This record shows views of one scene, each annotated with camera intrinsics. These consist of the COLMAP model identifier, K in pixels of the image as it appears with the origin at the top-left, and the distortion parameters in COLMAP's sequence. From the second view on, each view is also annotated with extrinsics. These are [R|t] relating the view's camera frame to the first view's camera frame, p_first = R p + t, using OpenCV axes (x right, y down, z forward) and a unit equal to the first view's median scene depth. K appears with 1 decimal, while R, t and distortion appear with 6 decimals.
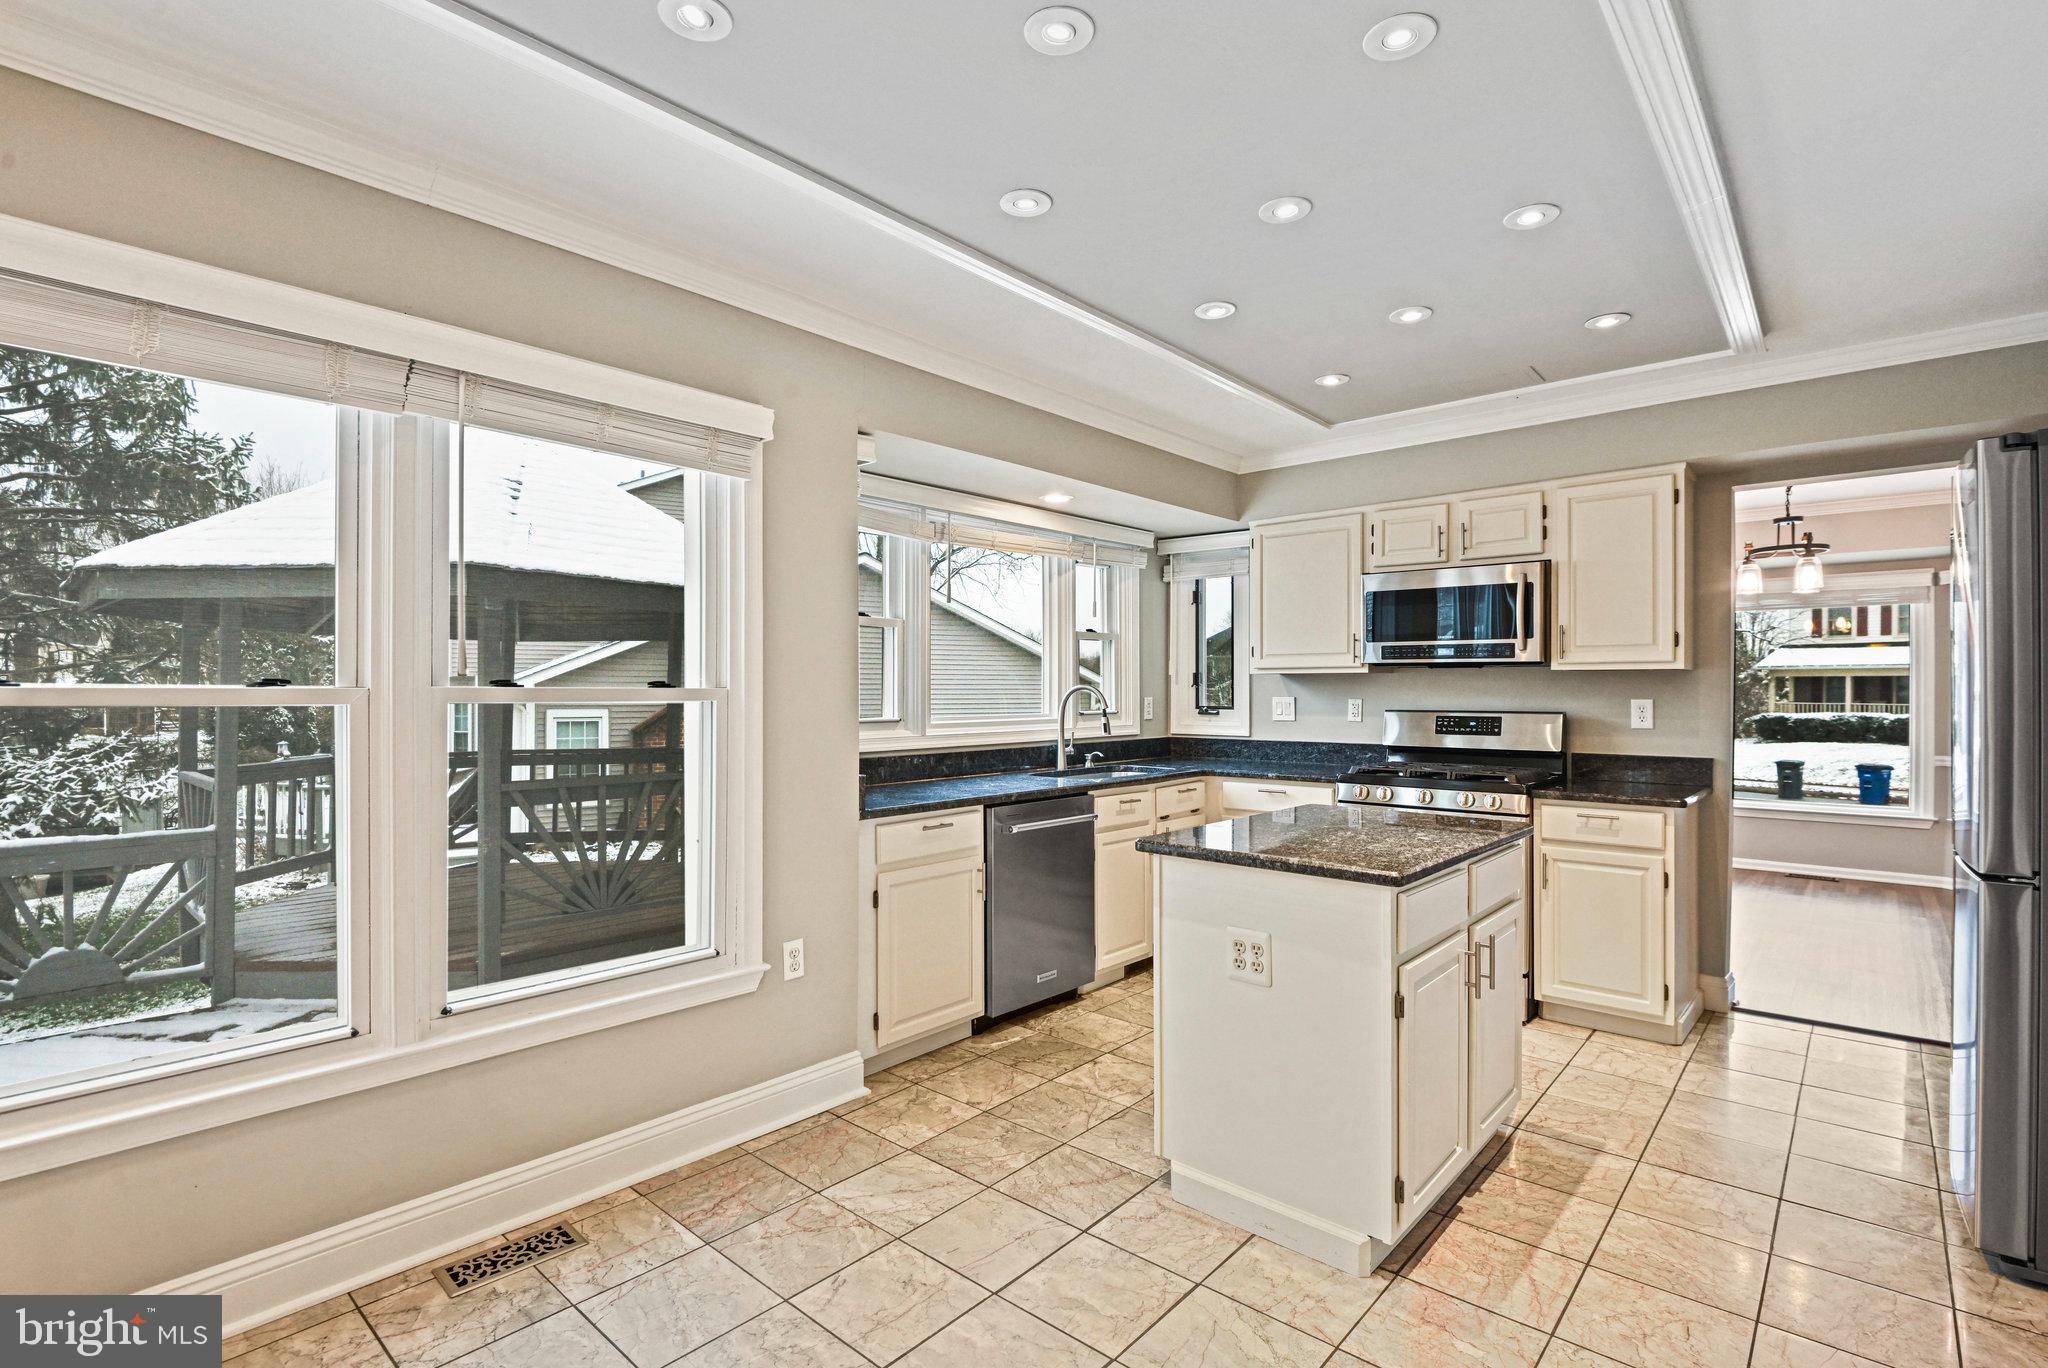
lens RADIAL K [[965.6, 0, 1027.2], [0, 965.6, 688.7], [0, 0, 1]] dist [-0.011051, -0.006259]
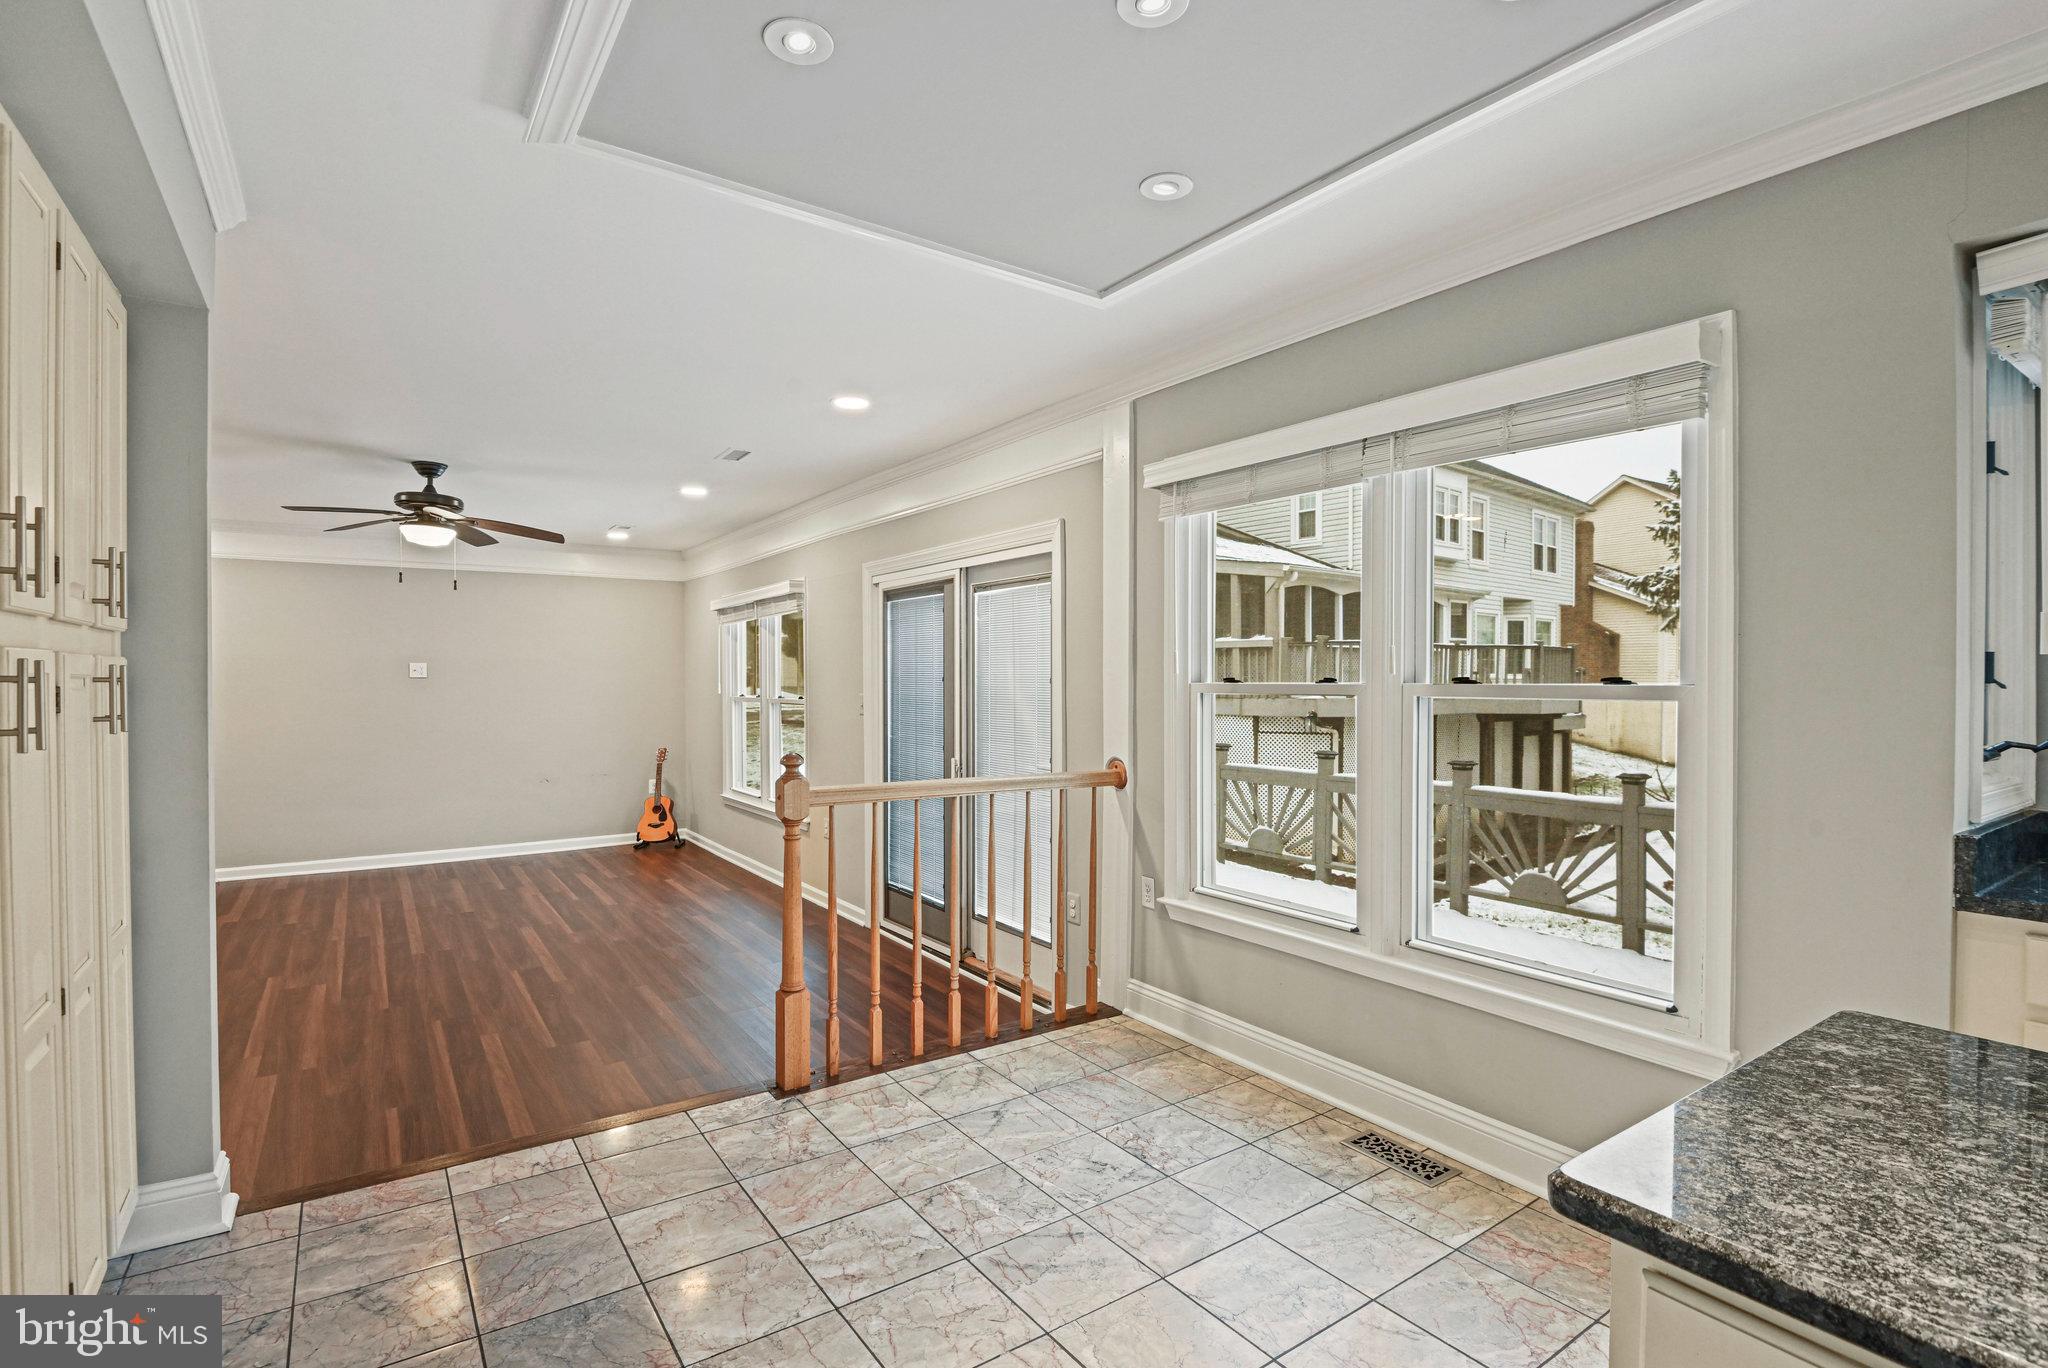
lens RADIAL K [[965.6, 0, 1031.6], [0, 965.6, 688.3], [0, 0, 1]] dist [-0.011051, -0.006259]
pose [[-0.231056, 0.003857, -0.972933, 0.380796], [-0.005016, 0.999974, 0.005155, 0.000461], [0.972927, 0.006071, -0.231031, 0.423834]]
